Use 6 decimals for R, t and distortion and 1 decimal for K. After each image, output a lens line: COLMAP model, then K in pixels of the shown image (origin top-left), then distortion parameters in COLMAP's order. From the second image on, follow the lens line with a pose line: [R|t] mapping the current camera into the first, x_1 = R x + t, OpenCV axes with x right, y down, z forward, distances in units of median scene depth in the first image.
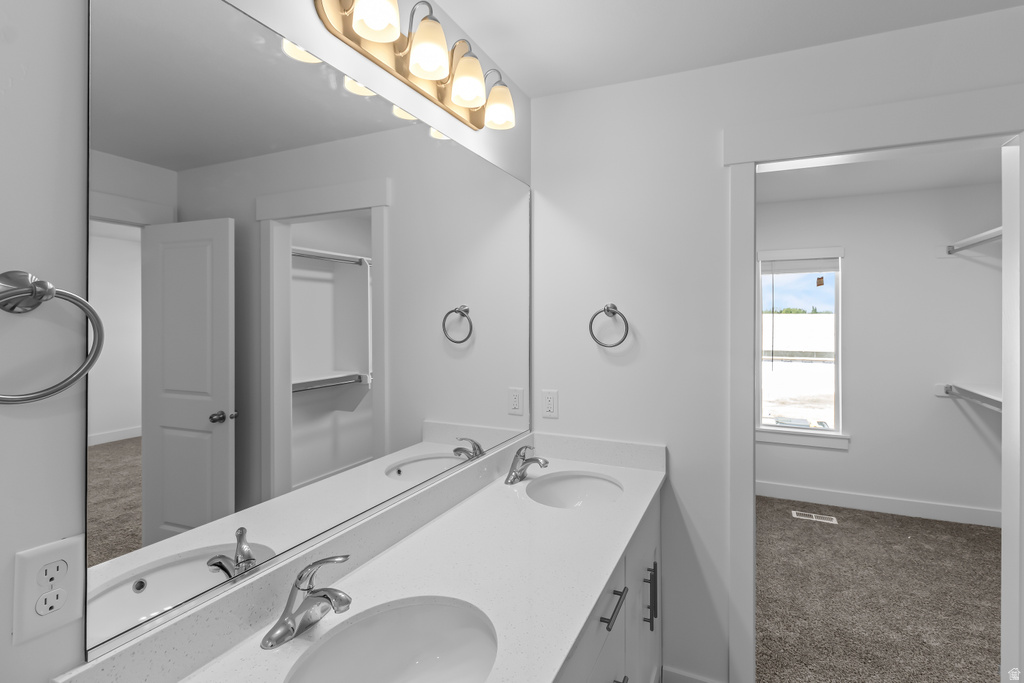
lens RADIAL K [[479.1, 0, 528.6], [0, 479.1, 326.2], [0, 0, 1]] dist [0.004997, 0.000883]
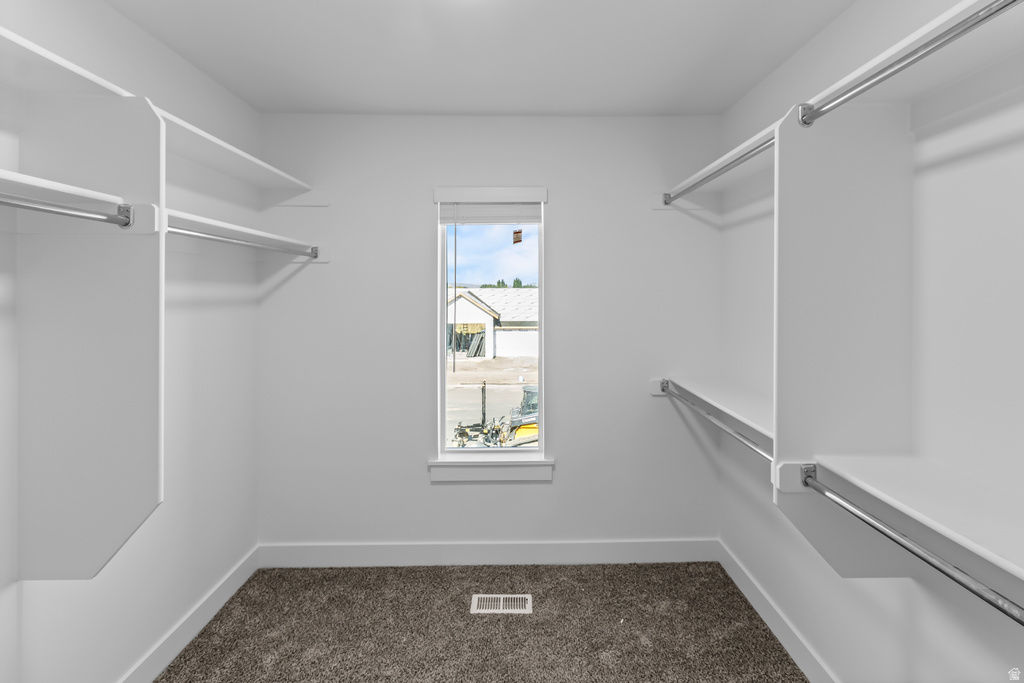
lens RADIAL K [[479.1, 0, 512.9], [0, 479.1, 338.4], [0, 0, 1]] dist [0.004997, 0.000883]
pose [[0.903996, -0.034313, 0.426161, 0.339320], [0.012346, 0.998454, 0.054204, 0.014634], [-0.427362, -0.043739, 0.903022, 0.424666]]
